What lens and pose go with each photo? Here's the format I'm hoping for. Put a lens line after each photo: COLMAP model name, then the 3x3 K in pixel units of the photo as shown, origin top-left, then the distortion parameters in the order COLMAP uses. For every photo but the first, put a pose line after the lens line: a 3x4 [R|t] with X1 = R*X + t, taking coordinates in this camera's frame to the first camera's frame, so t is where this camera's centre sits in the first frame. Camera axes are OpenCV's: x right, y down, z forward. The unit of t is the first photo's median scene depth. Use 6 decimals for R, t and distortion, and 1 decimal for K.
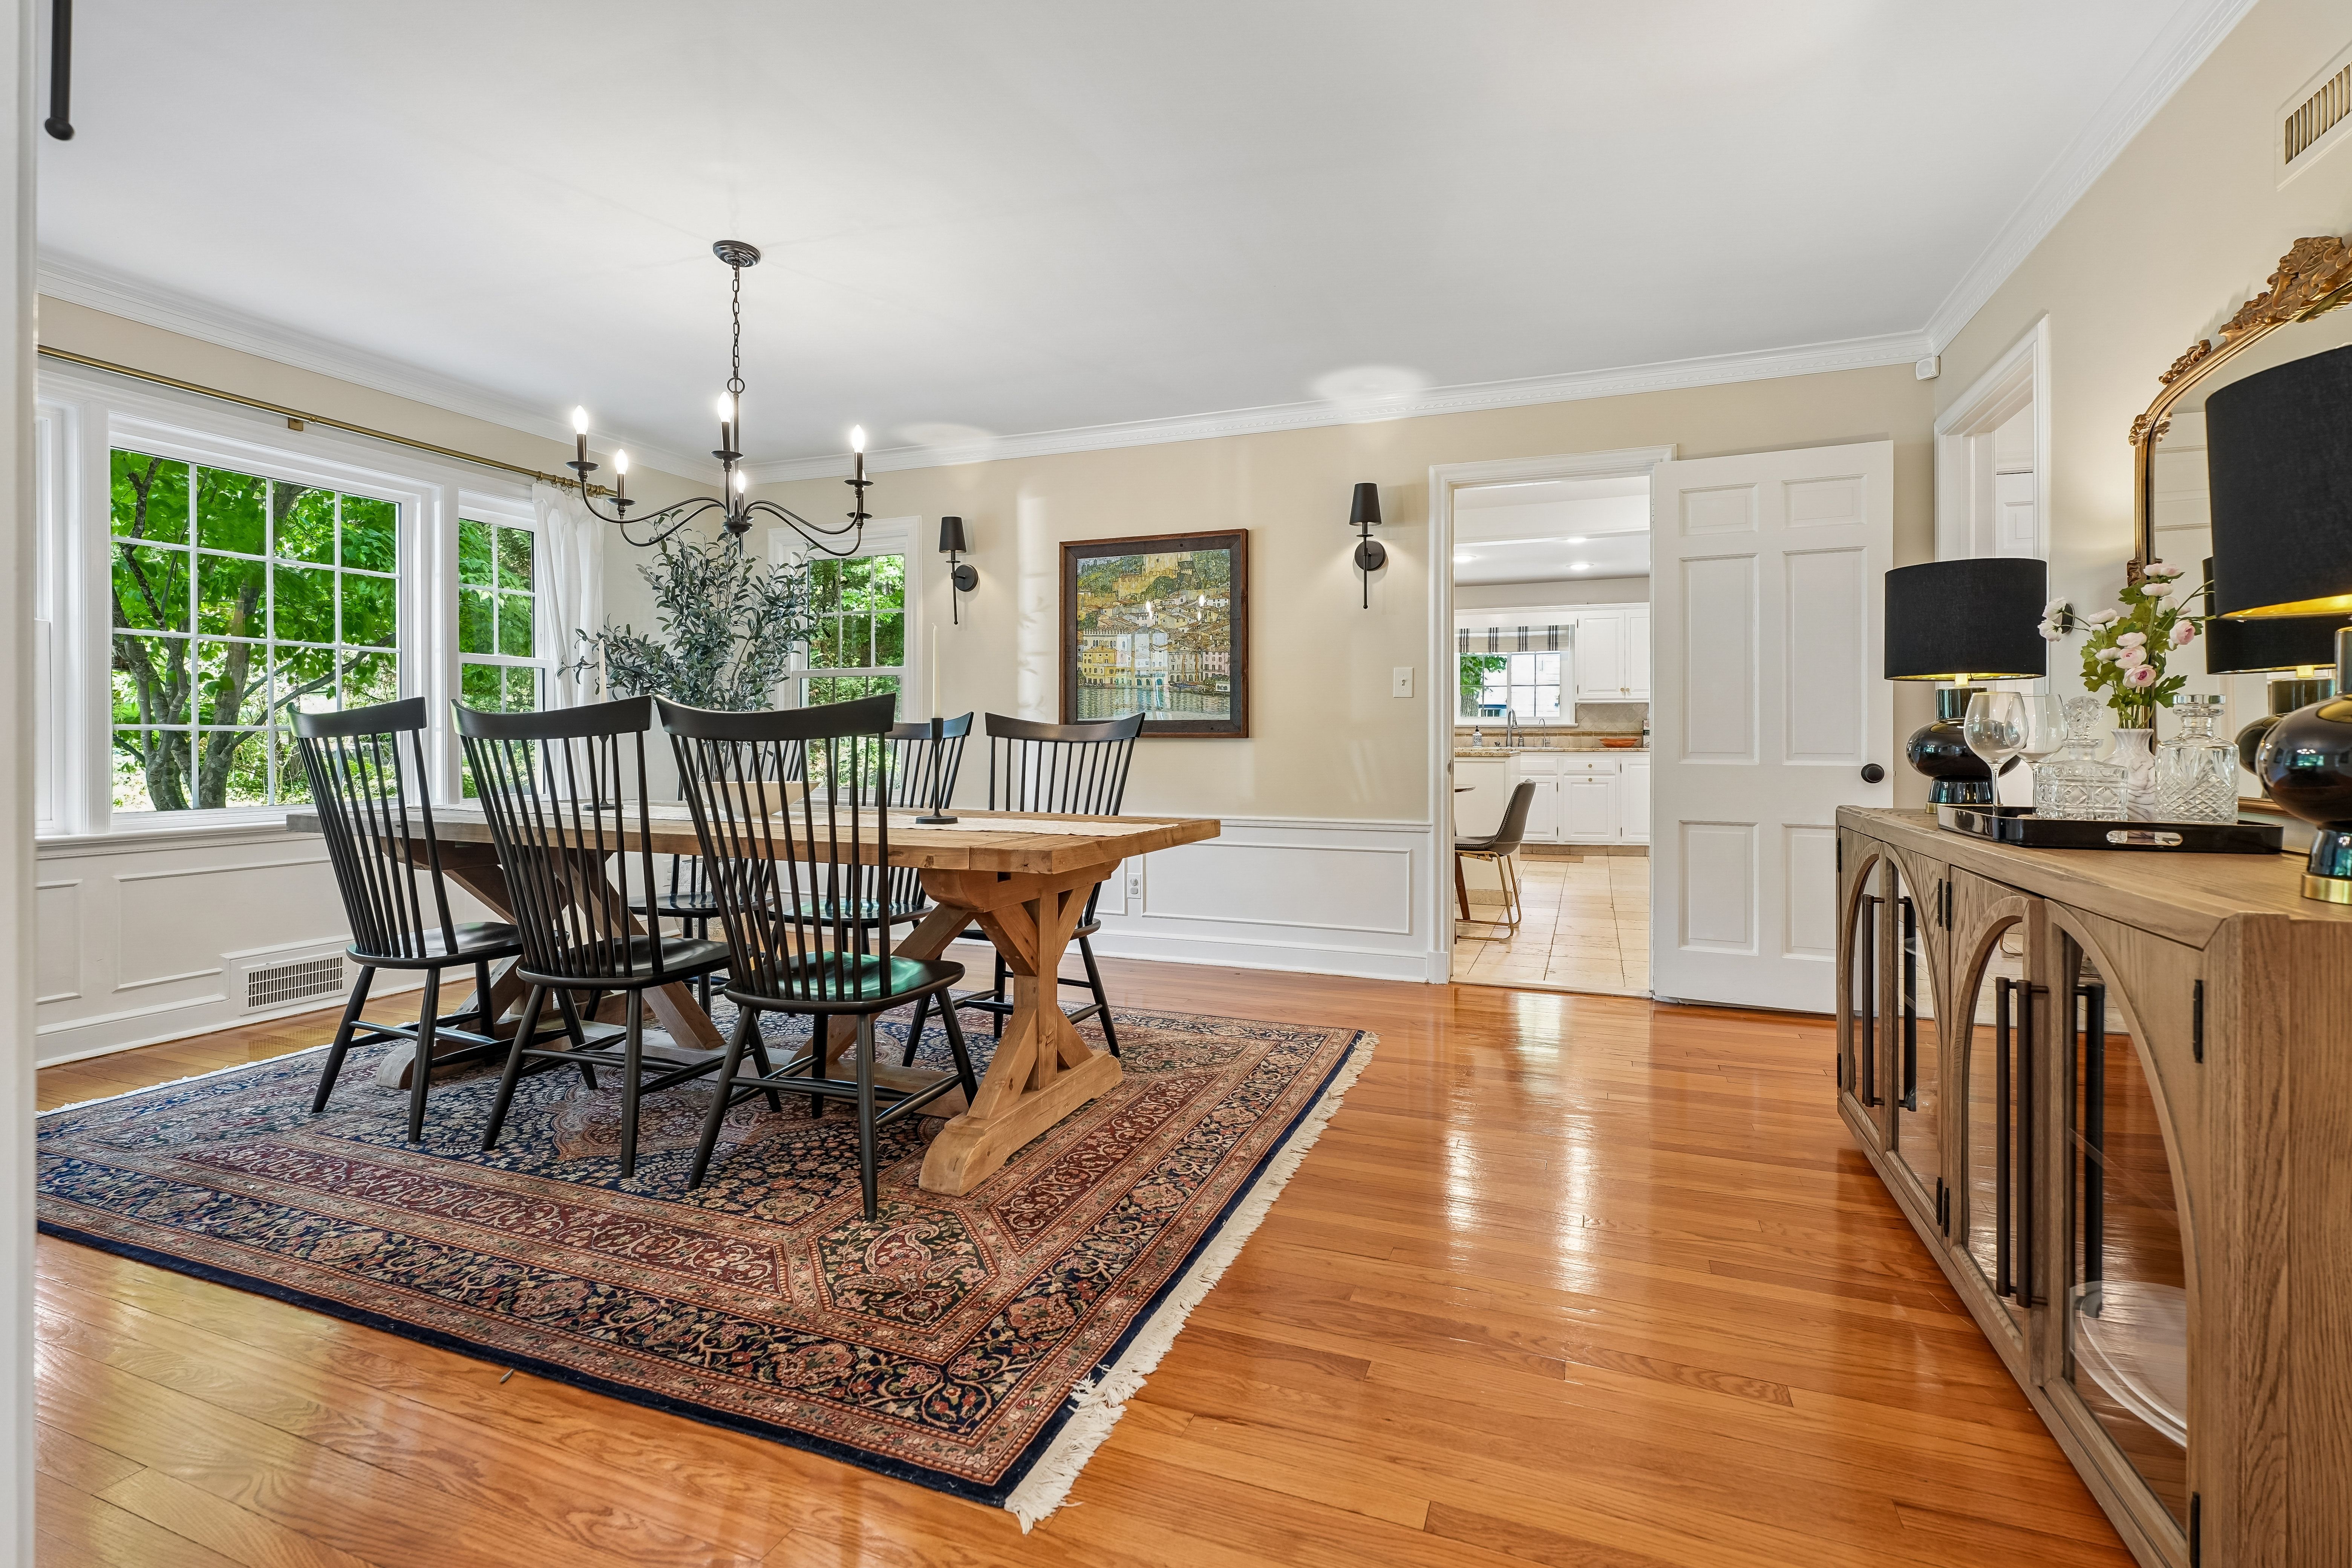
lens RADIAL K [[1065.2, 0, 1176.5], [0, 1065.2, 753.1], [0, 0, 1]] dist [-0.001508, 0.000113]
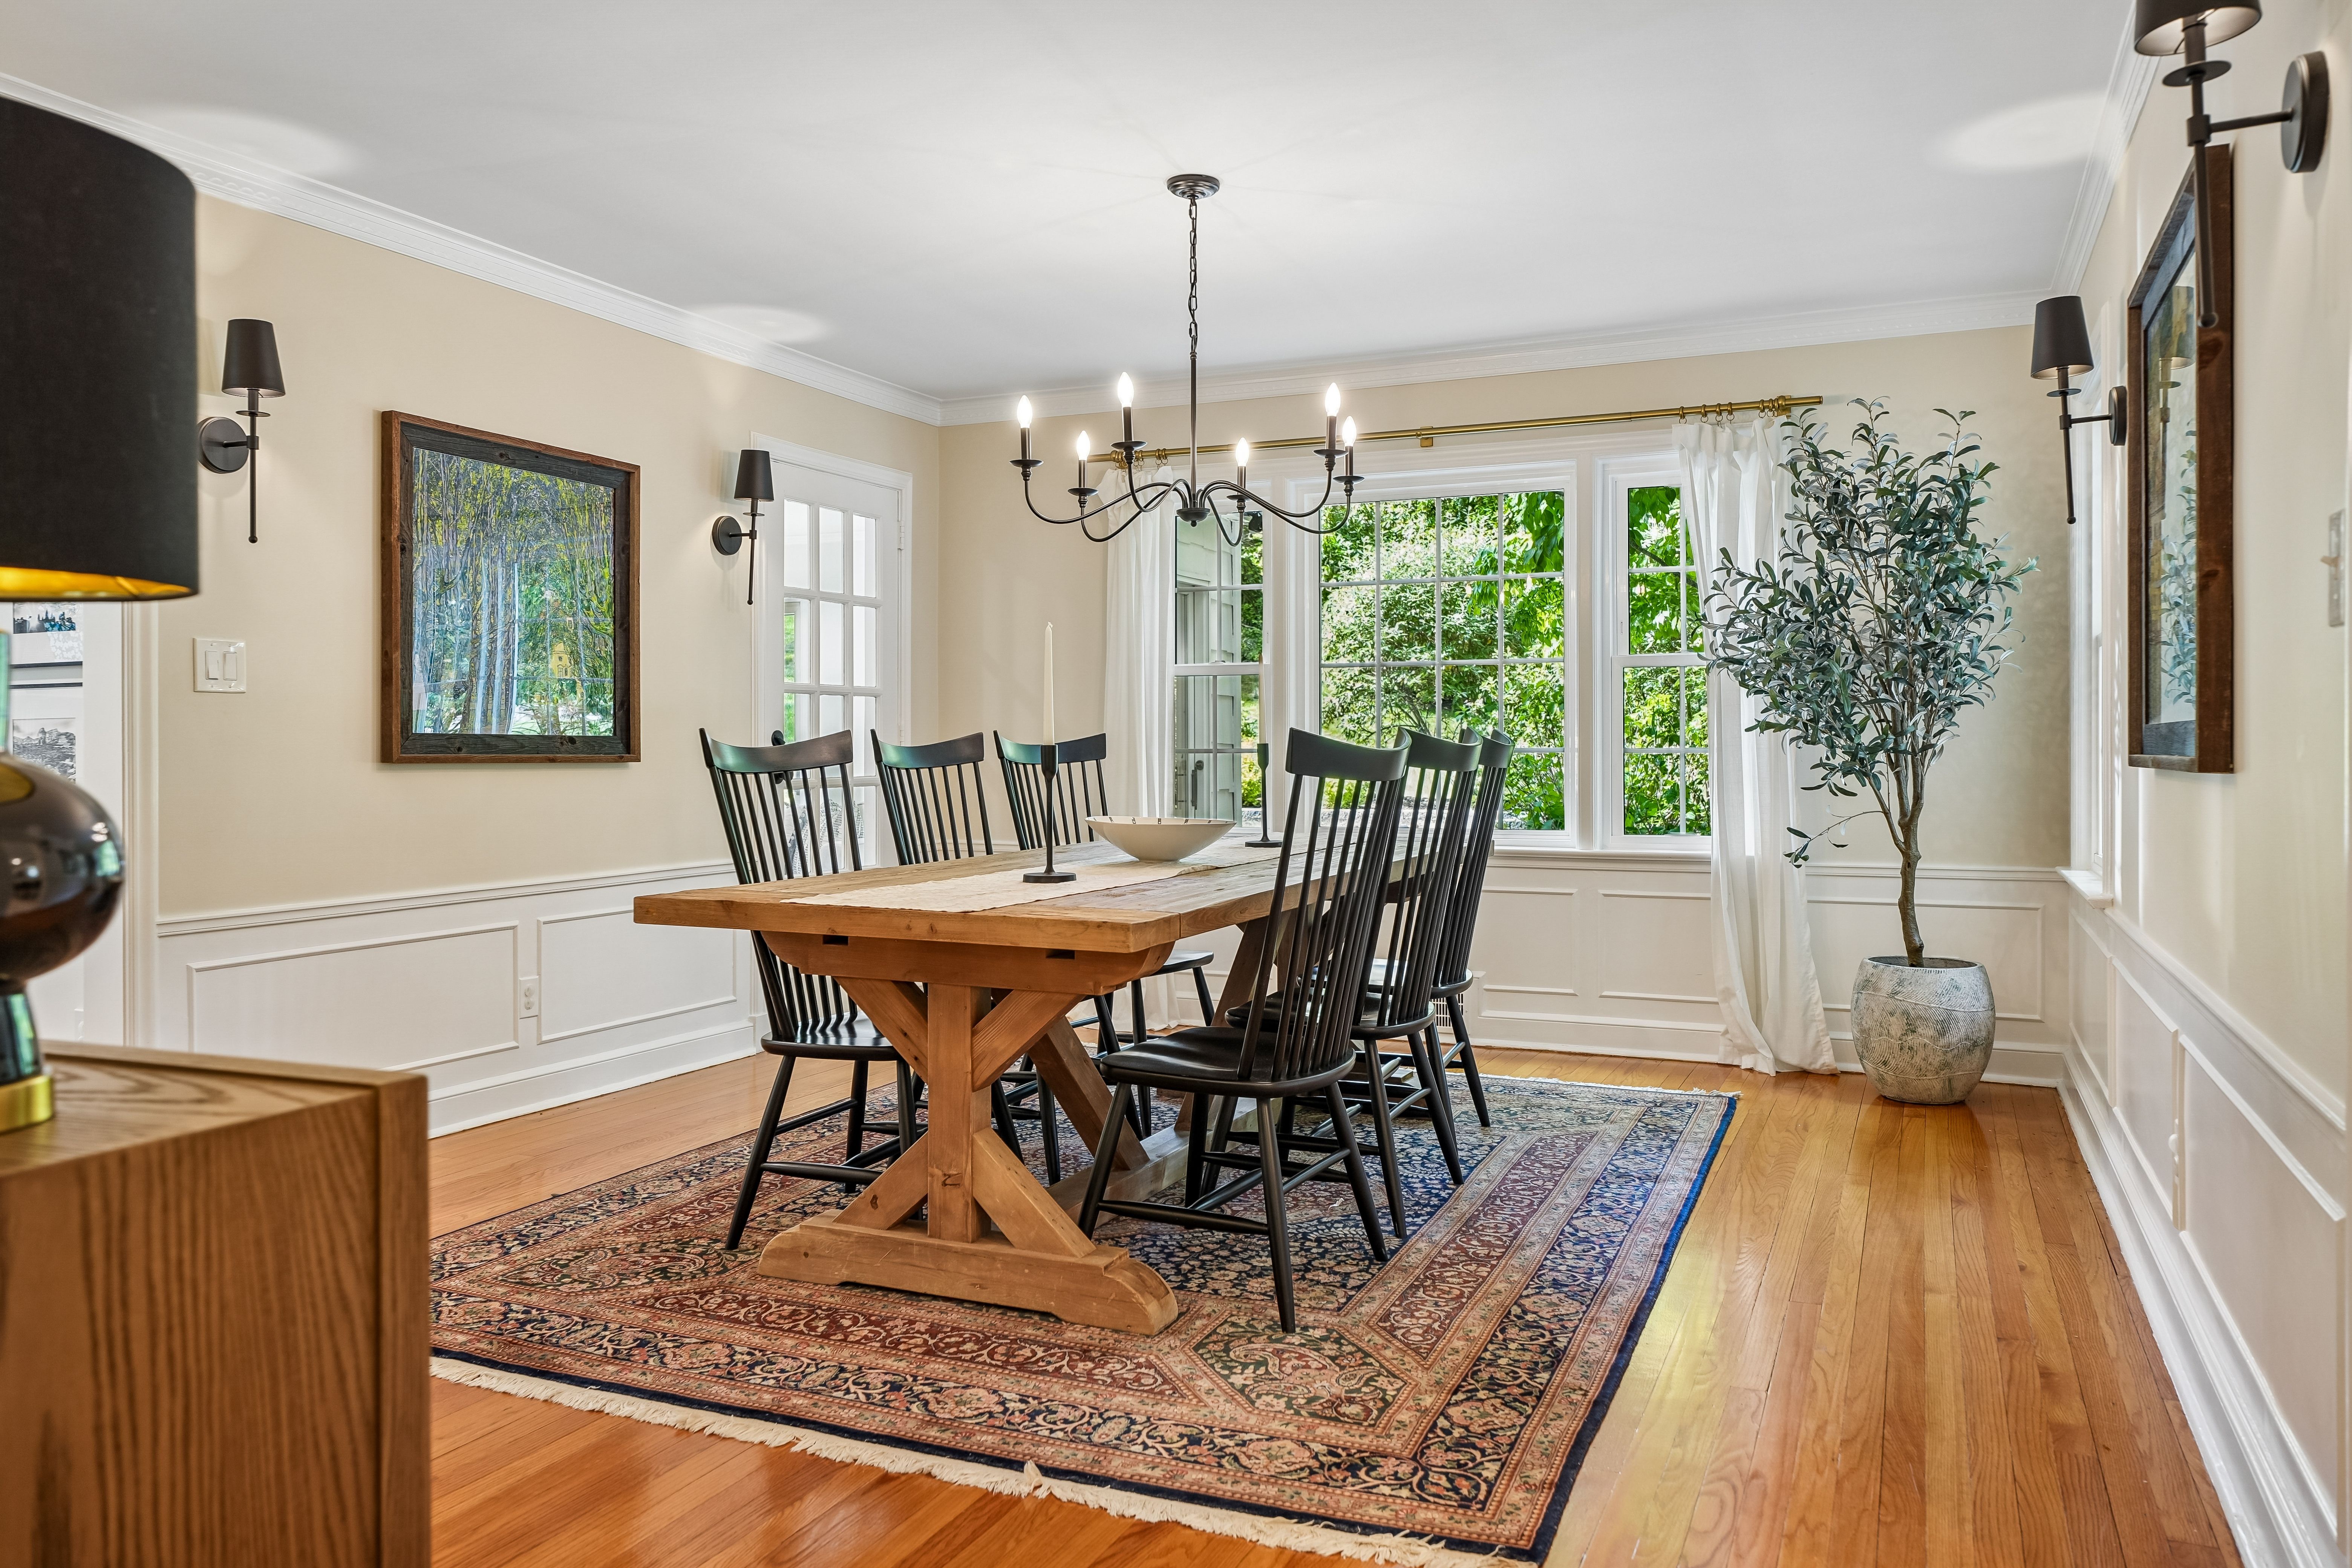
lens RADIAL K [[1648.4, 0, 1176.6], [0, 1648.4, 760.1], [0, 0, 1]] dist [-0.000516, -0.001345]
pose [[-0.037019, 0.005974, -0.999297, 1.049761], [-0.008325, 0.999946, 0.006287, -0.032761], [0.999280, 0.008552, -0.036967, 1.233413]]
